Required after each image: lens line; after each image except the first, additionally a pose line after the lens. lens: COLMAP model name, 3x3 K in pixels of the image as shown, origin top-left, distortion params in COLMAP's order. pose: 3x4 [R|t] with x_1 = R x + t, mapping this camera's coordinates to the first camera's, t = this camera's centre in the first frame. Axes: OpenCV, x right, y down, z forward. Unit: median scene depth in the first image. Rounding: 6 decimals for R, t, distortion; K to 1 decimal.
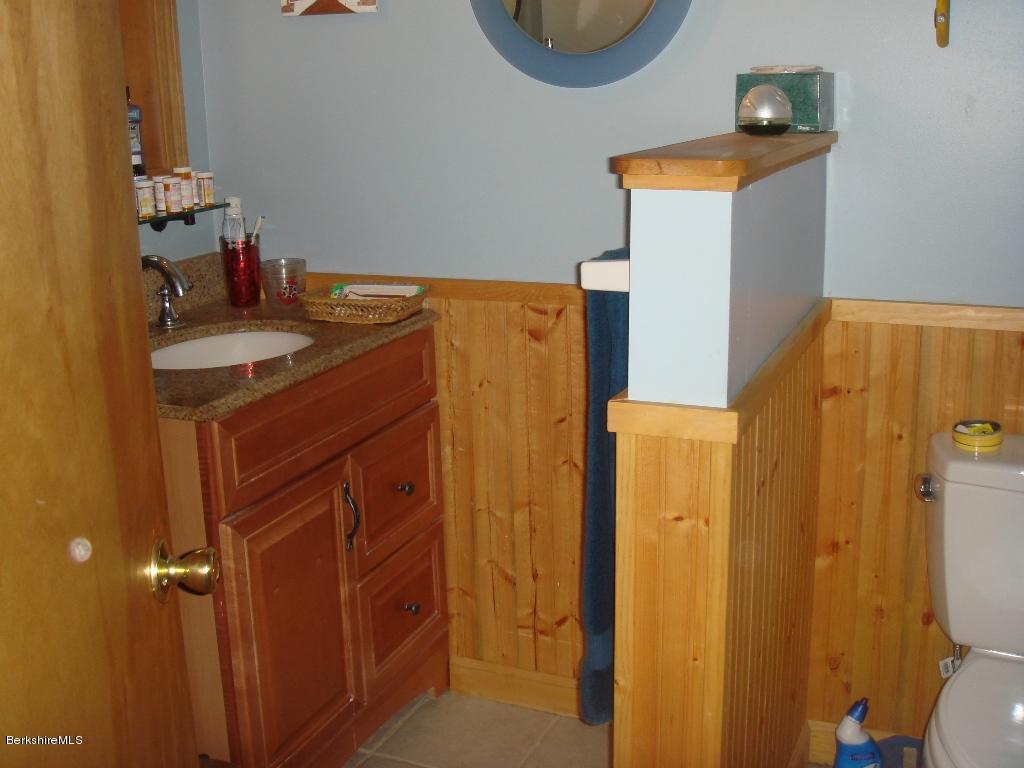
lens RADIAL K [[1159.3, 0, 512.0], [0, 1159.3, 384.0], [0, 0, 1]] dist [-0.186982, -0.000800]
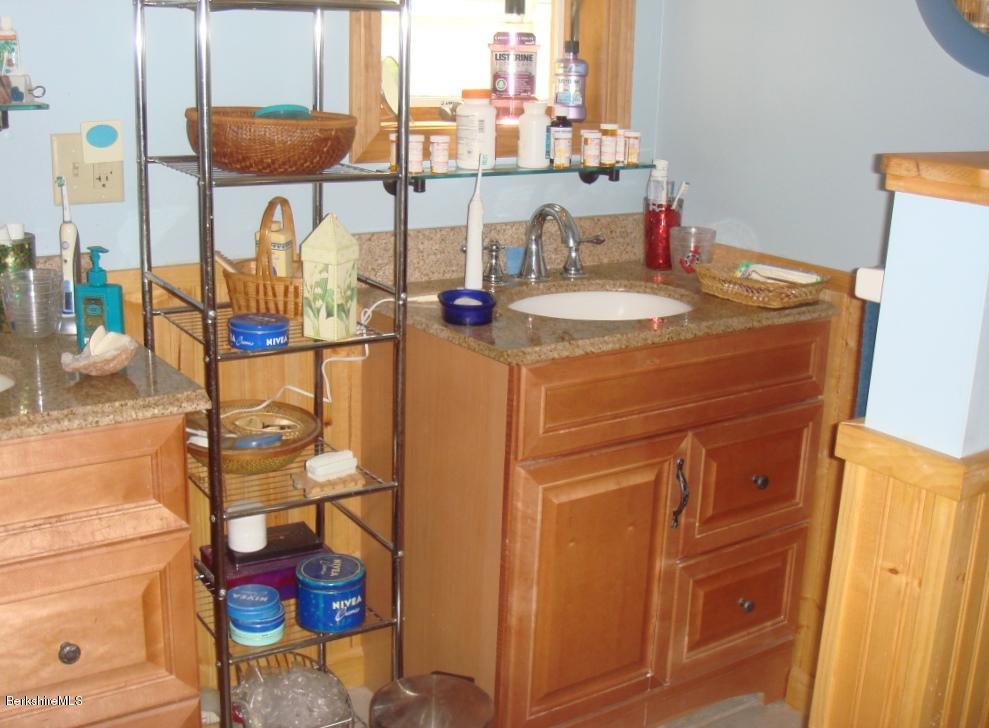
lens RADIAL K [[1166.0, 0, 494.5], [0, 1166.0, 364.0], [0, 0, 1]] dist [-0.158805, 0.013848]
pose [[0.836091, 0.189132, -0.514957, 0.205648], [-0.184848, 0.980925, 0.060149, -0.022609], [0.516511, 0.044899, 0.855103, 0.064282]]
